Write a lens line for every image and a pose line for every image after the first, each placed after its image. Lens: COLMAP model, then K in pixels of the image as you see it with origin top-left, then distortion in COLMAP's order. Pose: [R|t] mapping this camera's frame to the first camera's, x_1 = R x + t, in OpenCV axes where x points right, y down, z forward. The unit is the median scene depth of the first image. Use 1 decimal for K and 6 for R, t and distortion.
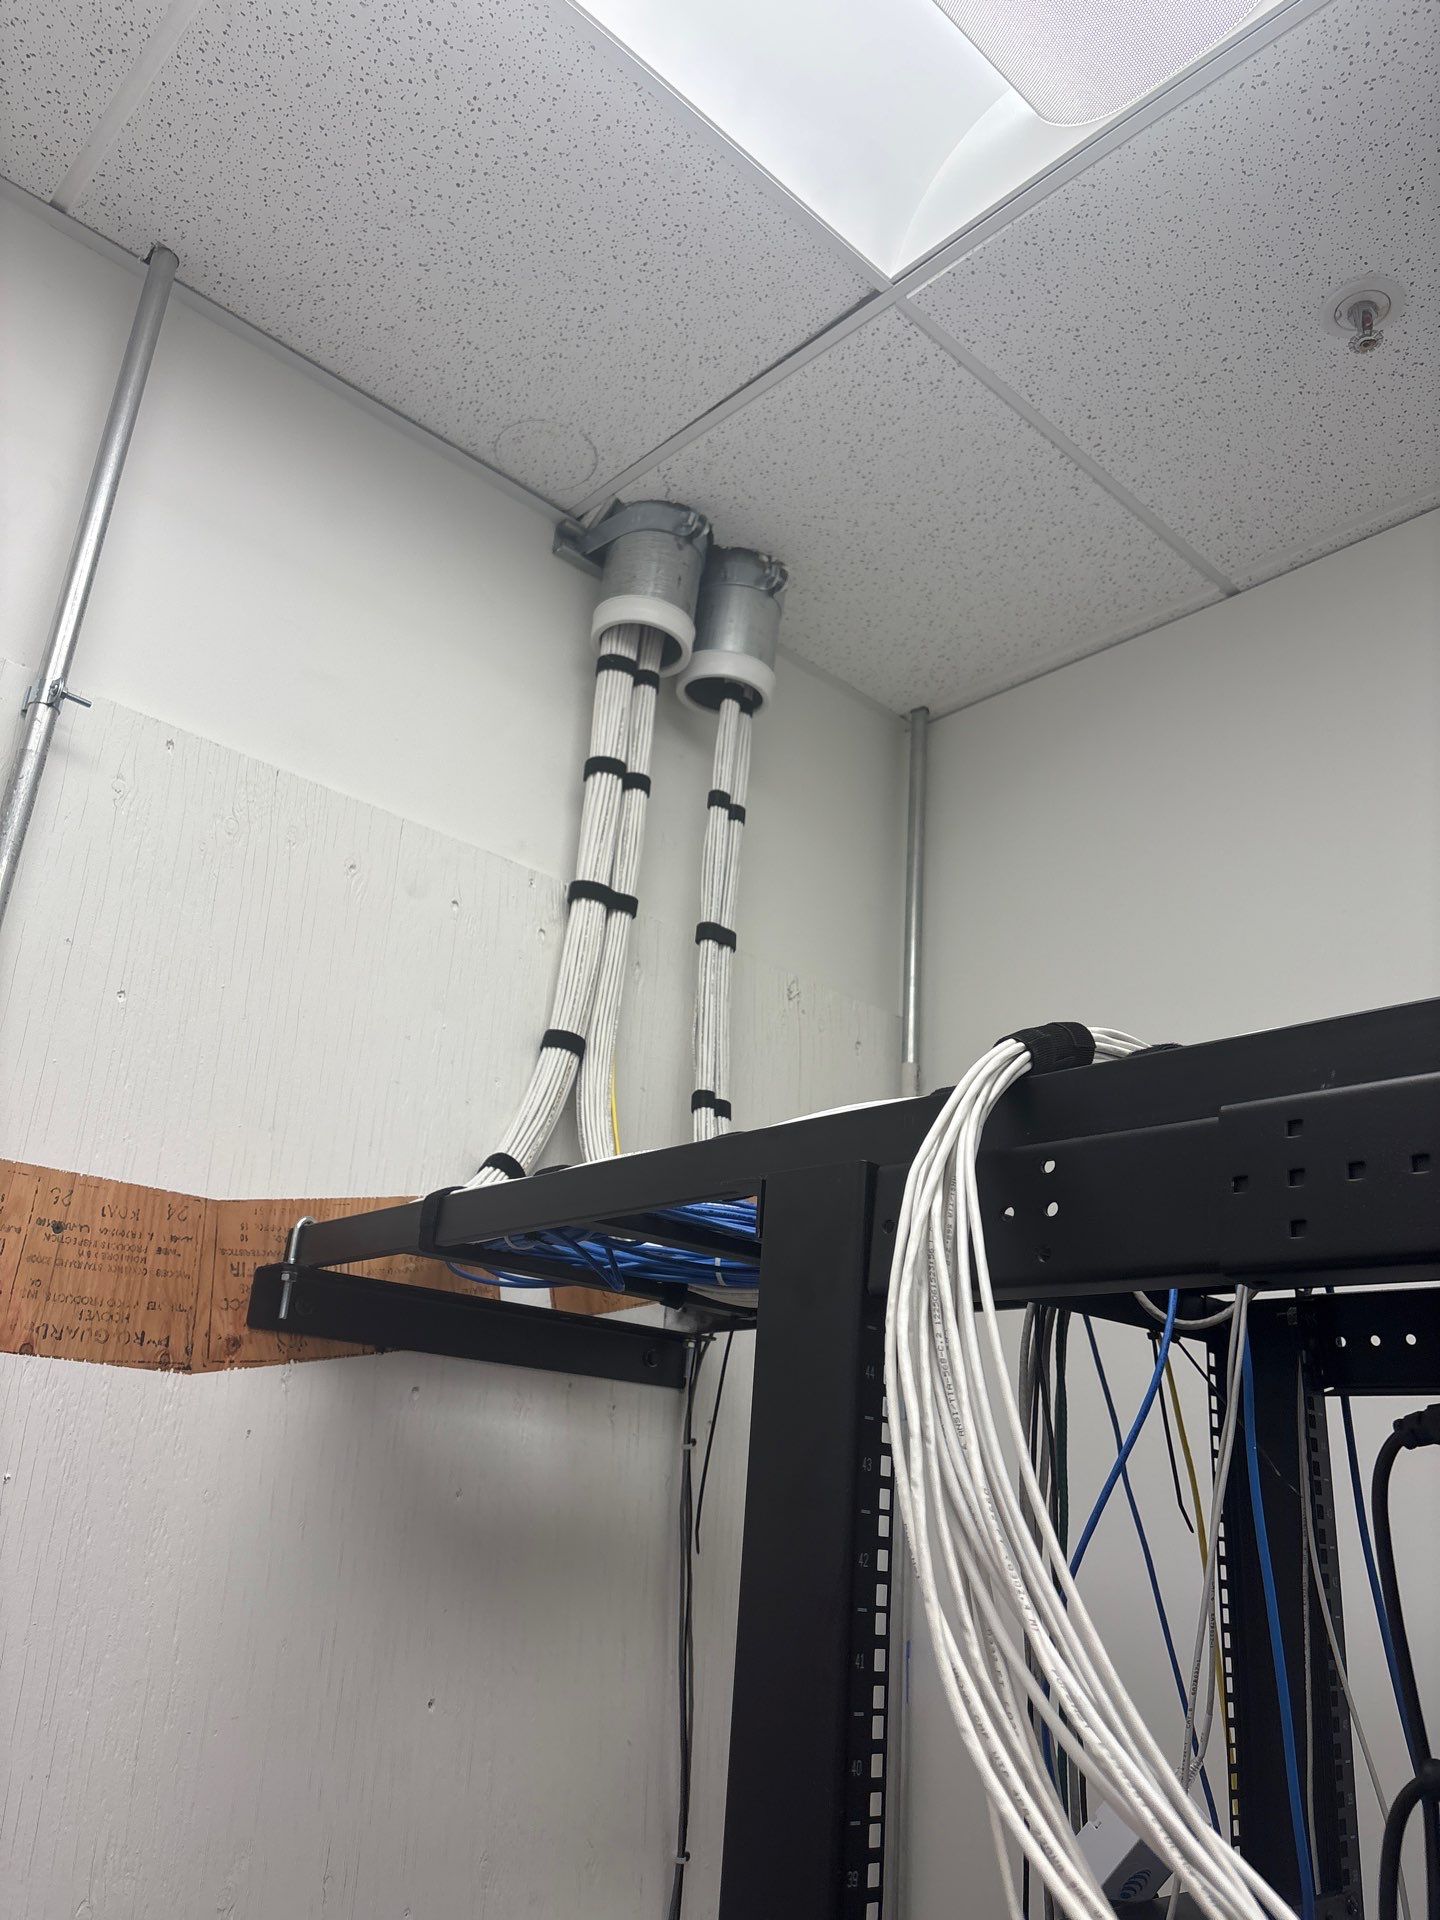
lens RADIAL K [[1456.9, 0, 722.4], [0, 1456.9, 944.7], [0, 0, 1]] dist [0.019597, -0.026142]
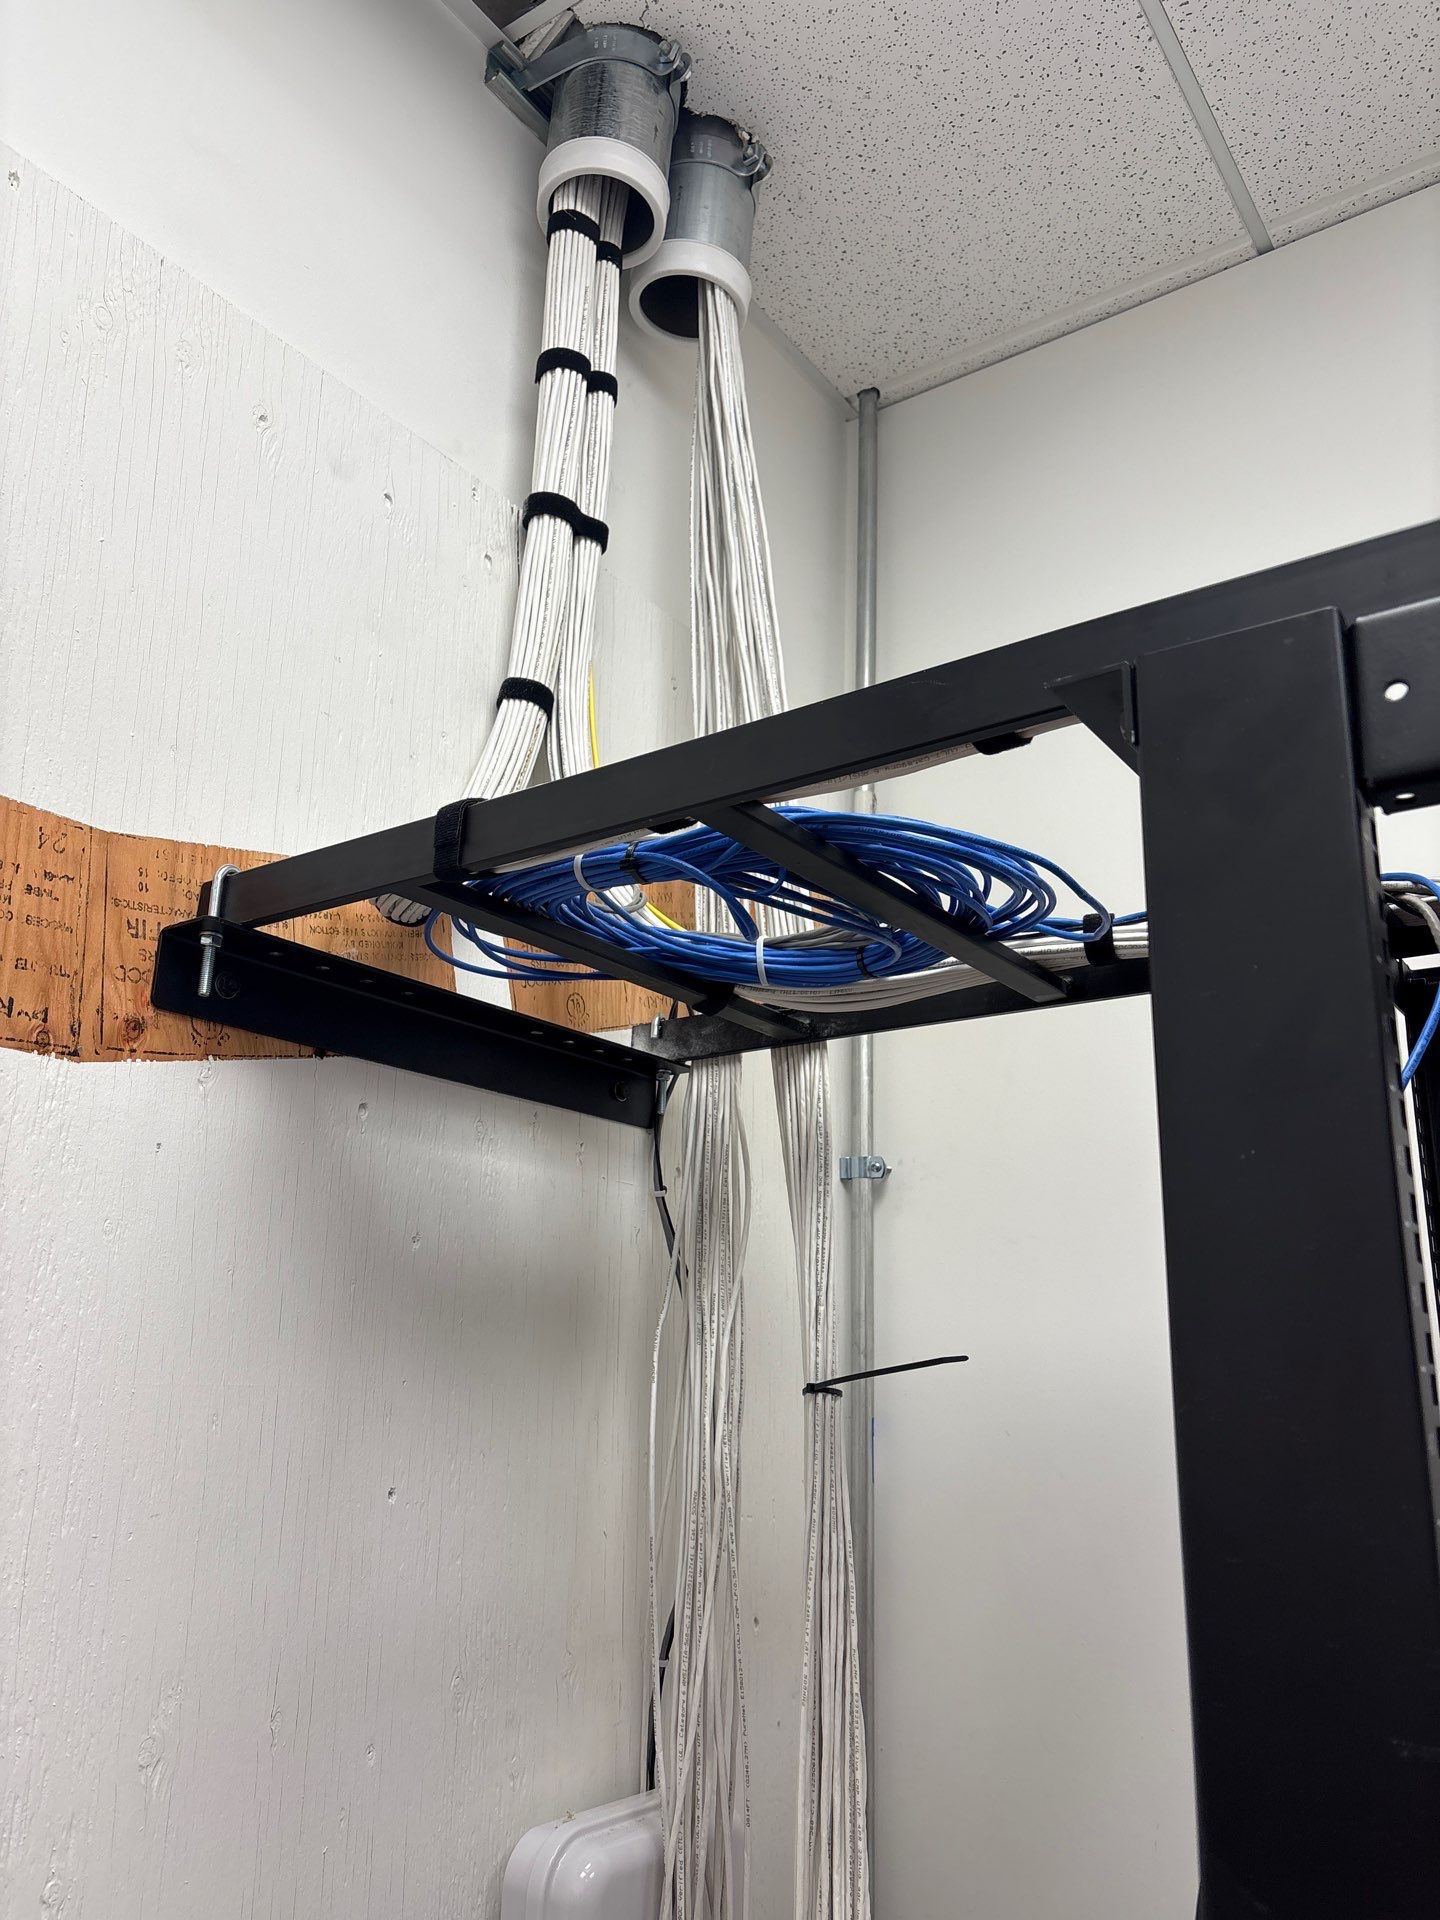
lens RADIAL K [[1456.9, 0, 723.4], [0, 1456.9, 973.1], [0, 0, 1]] dist [0.019597, -0.026142]
pose [[0.979341, 0.016570, 0.201536, -0.163020], [-0.037063, 0.994463, 0.098337, 0.137452], [-0.198790, -0.103774, 0.974532, 0.200008]]
